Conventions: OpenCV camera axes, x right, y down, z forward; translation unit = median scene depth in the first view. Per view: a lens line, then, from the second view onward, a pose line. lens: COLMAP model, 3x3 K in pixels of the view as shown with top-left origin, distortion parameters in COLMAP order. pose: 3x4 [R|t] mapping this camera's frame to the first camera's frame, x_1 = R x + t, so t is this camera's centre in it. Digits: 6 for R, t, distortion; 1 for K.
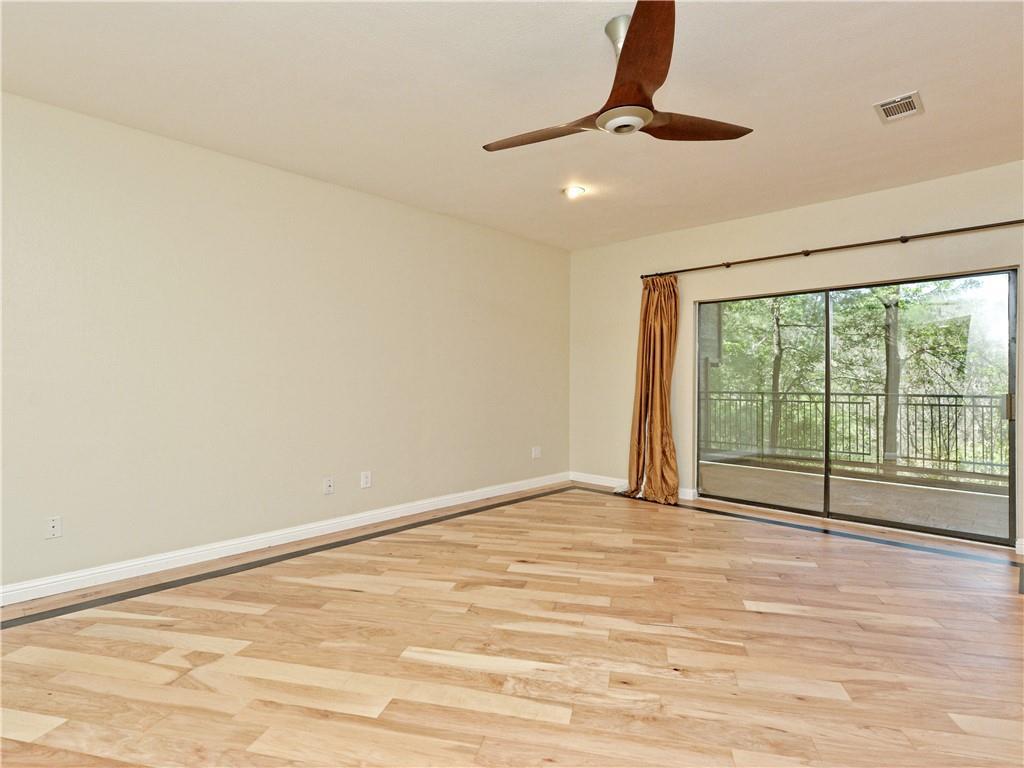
lens RADIAL K [[545.0, 0, 515.8], [0, 545.0, 374.2], [0, 0, 1]] dist [0.002234, 0.000326]
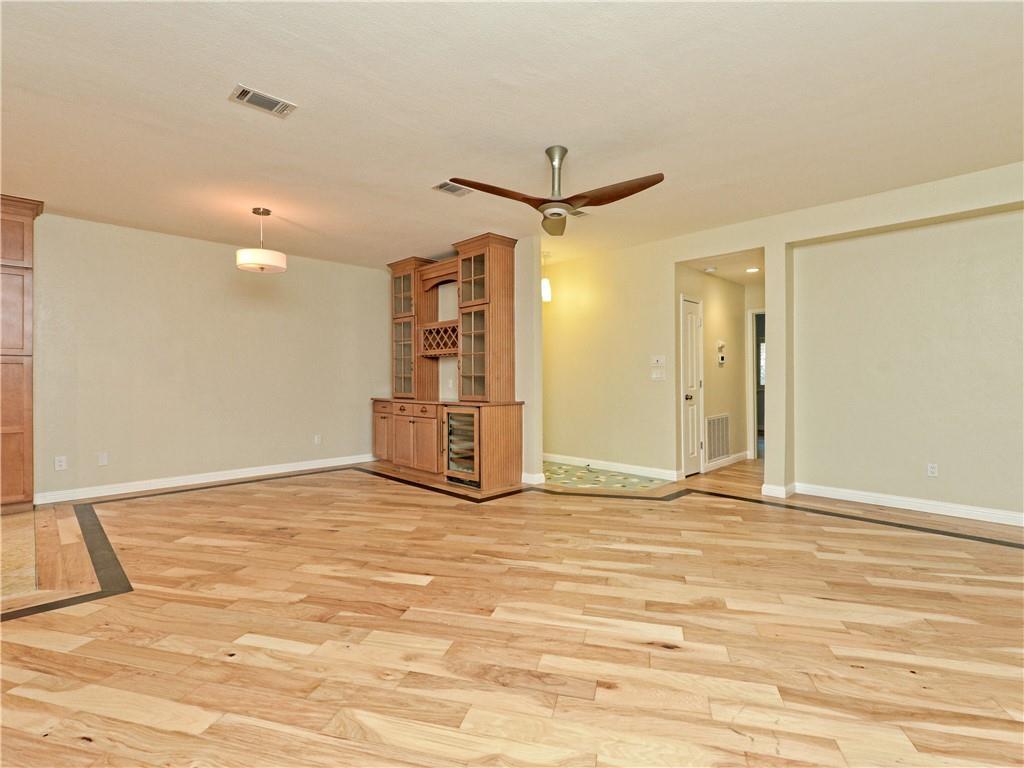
lens RADIAL K [[495.5, 0, 516.0], [0, 495.5, 375.8], [0, 0, 1]] dist [0.001520, -0.001803]
pose [[-0.999564, 0.002866, 0.029384, 0.196431], [0.002541, 0.999935, -0.011074, 0.025593], [-0.029414, -0.010995, -0.999507, 1.762386]]
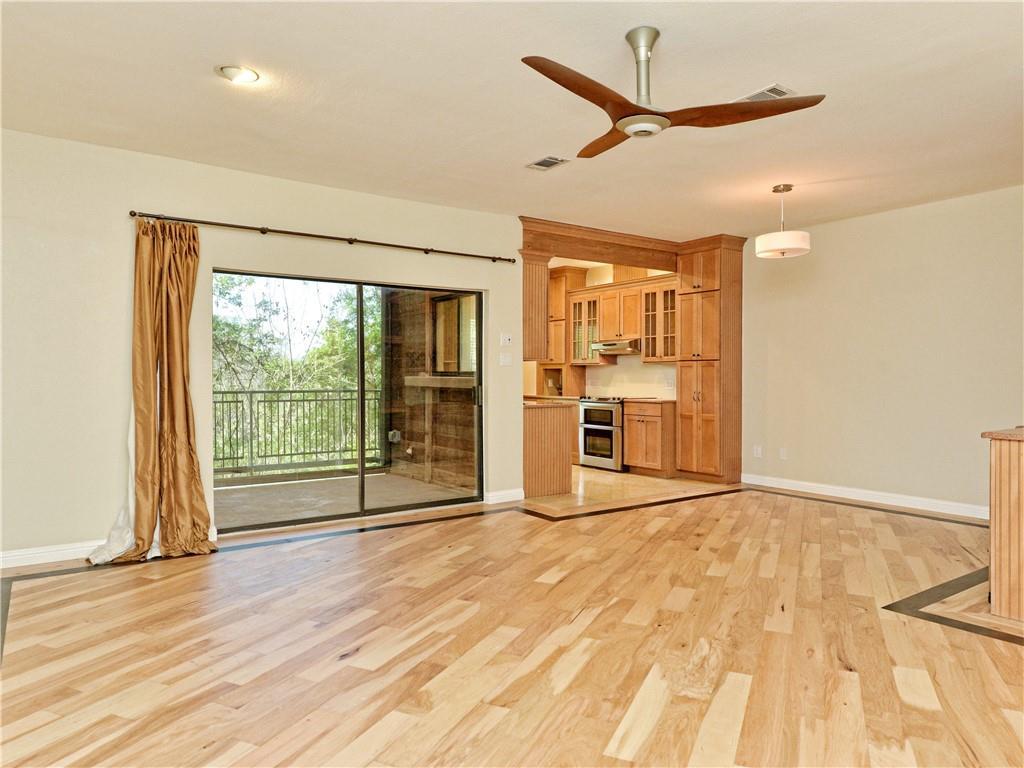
lens RADIAL K [[671.8, 0, 521.3], [0, 671.8, 378.3], [0, 0, 1]] dist [0.004066, 0.002171]
pose [[0.182726, -0.003200, 0.983159, -0.800371], [-0.007340, 0.999962, 0.004619, 0.010823], [-0.983137, -0.008061, 0.182695, 0.715787]]
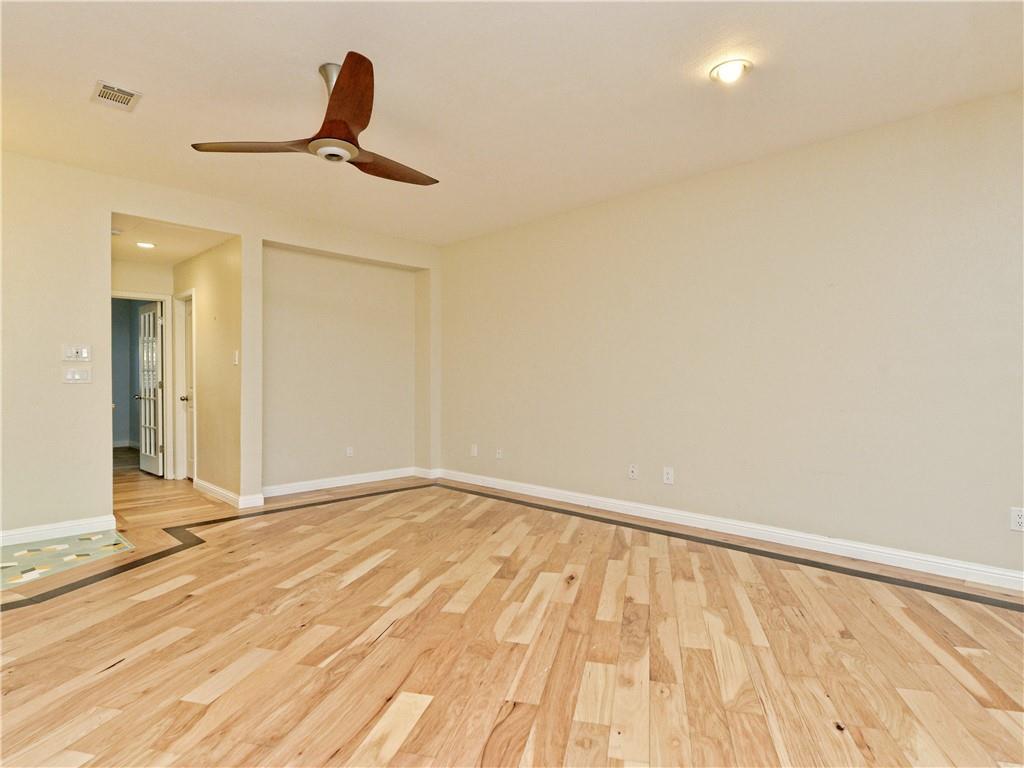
lens RADIAL K [[549.5, 0, 513.3], [0, 549.5, 381.4], [0, 0, 1]] dist [0.000036, -0.000886]
pose [[-0.011485, 0.002560, -0.999931, 0.990889], [0.008390, 0.999962, 0.002464, 0.024464], [0.999899, -0.008362, -0.011506, 1.008440]]
